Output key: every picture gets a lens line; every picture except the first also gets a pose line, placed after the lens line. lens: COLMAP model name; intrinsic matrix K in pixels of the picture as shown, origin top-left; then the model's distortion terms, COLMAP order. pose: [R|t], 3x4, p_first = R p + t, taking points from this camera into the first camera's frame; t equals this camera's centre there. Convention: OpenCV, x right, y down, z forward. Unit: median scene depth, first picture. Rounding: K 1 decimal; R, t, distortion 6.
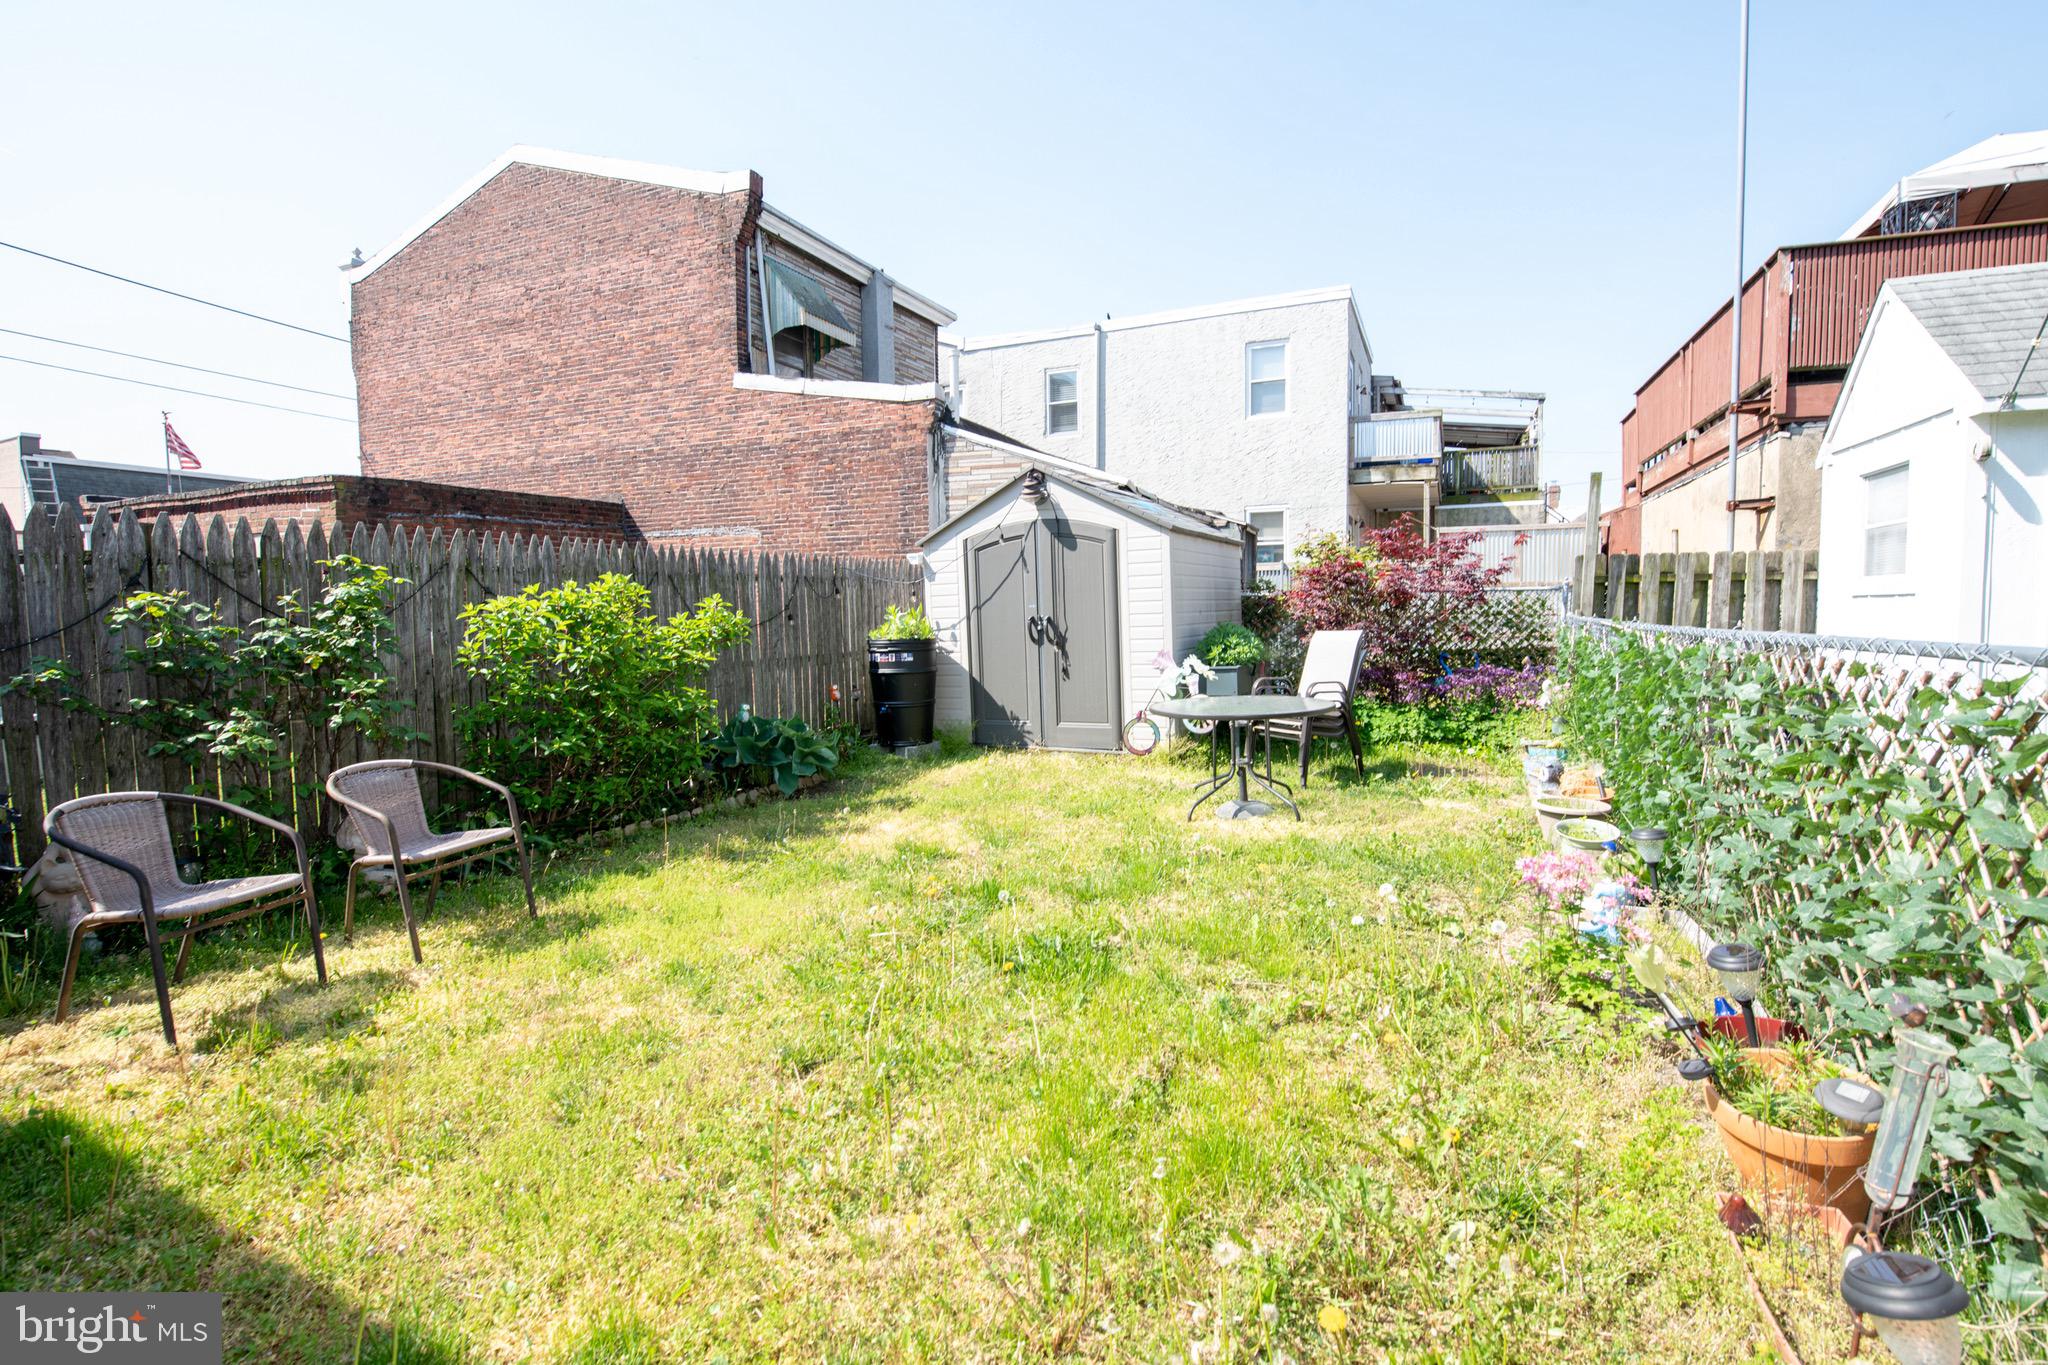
lens RADIAL K [[888.0, 0, 1087.0], [0, 888.0, 673.5], [0, 0, 1]] dist [-0.018788, -0.001148]
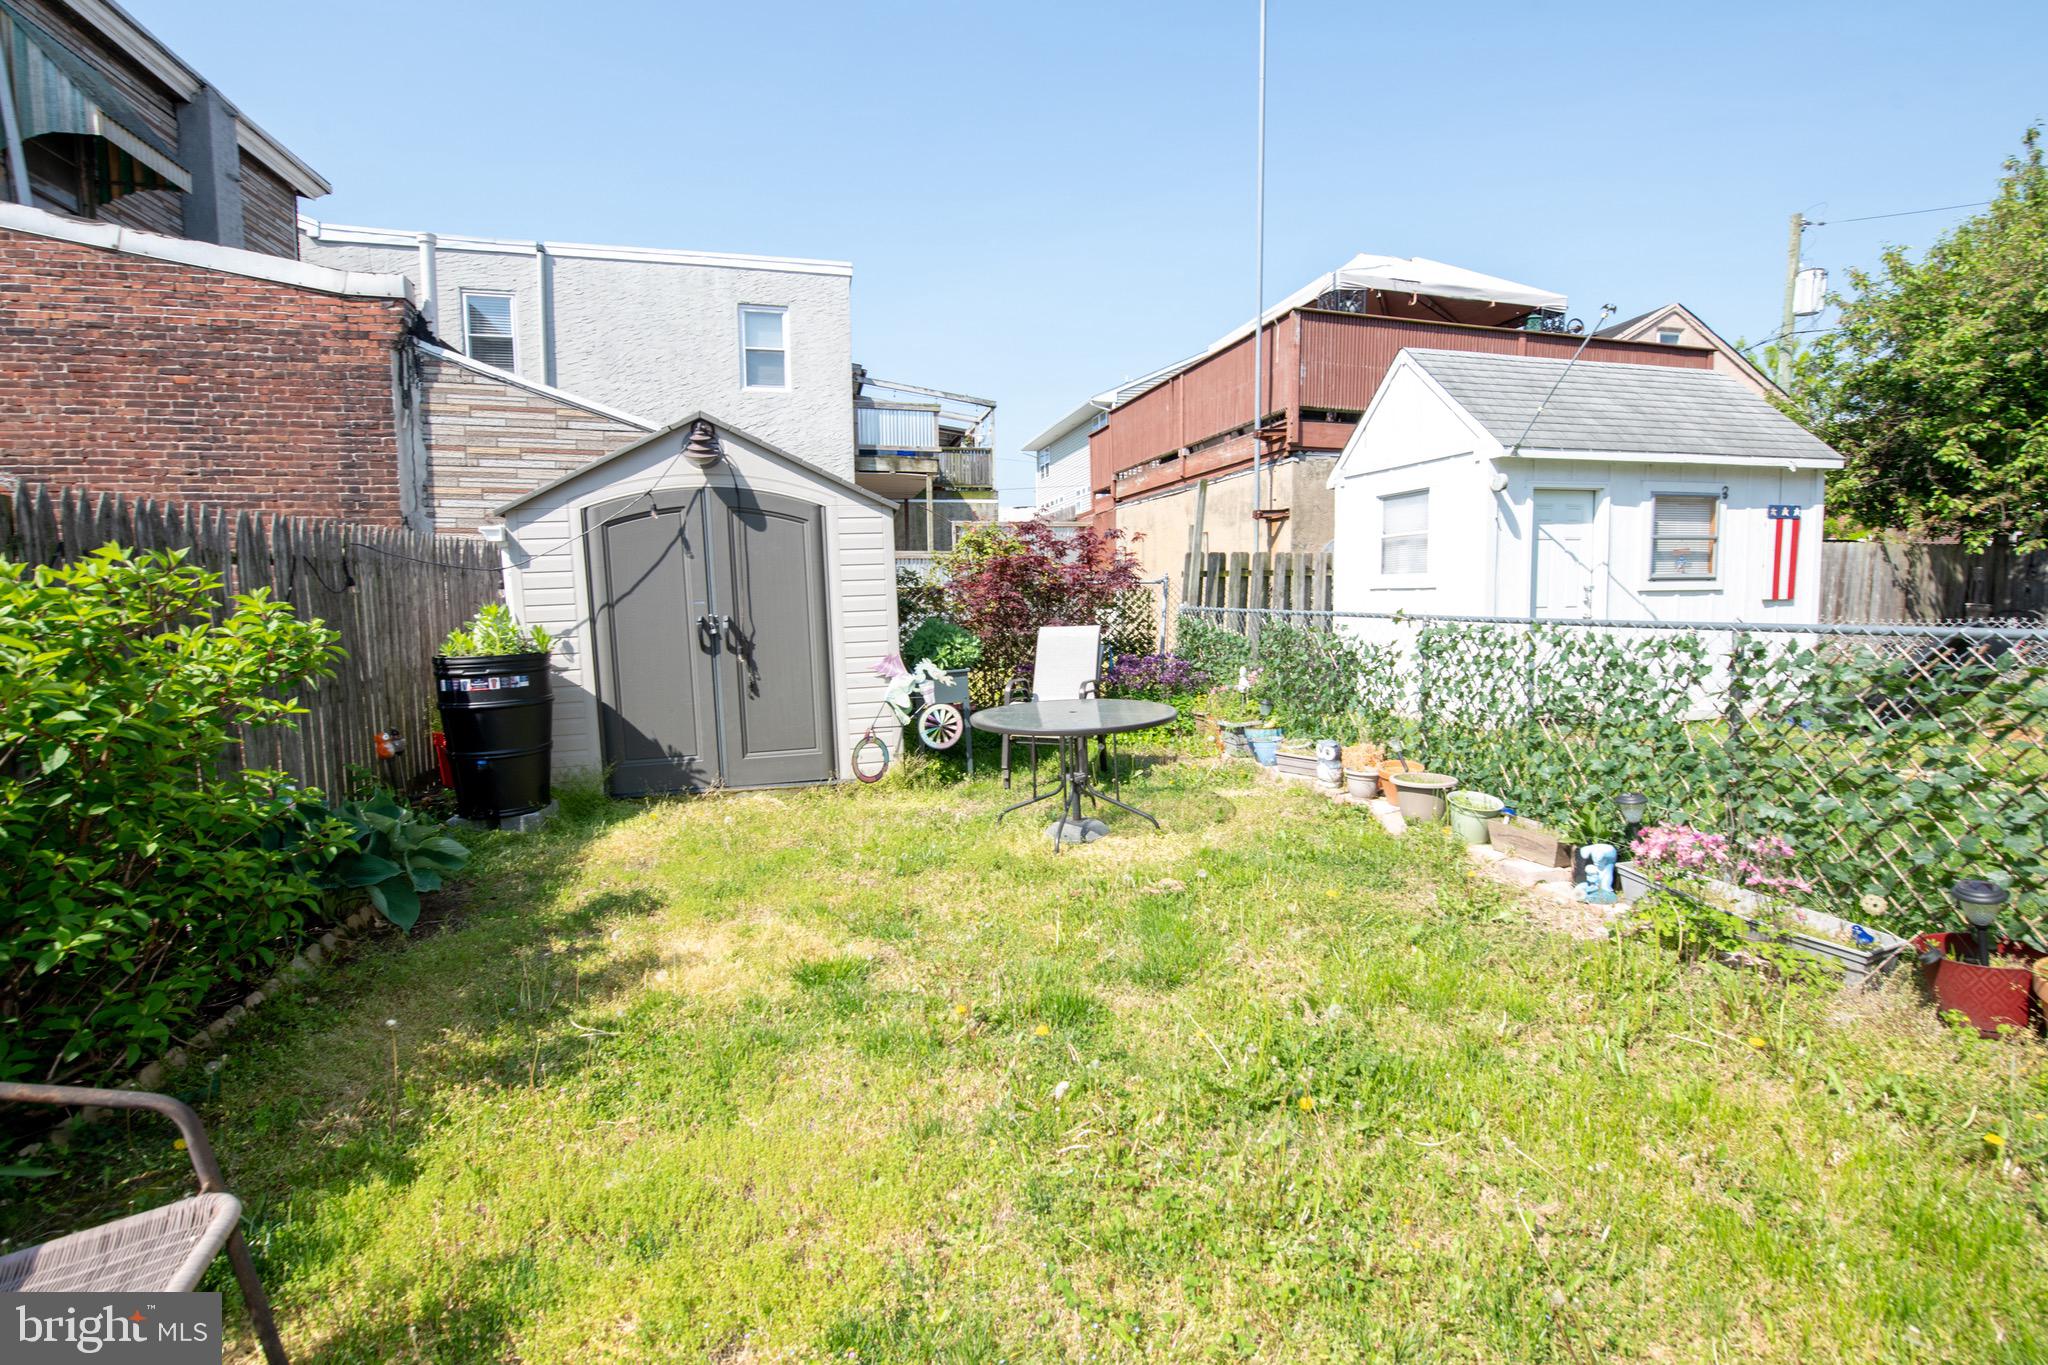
lens RADIAL K [[888.0, 0, 1087.0], [0, 888.0, 673.5], [0, 0, 1]] dist [-0.018788, -0.001148]
pose [[0.790467, -0.056553, 0.609888, -0.243729], [0.049964, 0.998364, 0.027817, -0.019488], [-0.610463, 0.008484, 0.791999, 0.196993]]
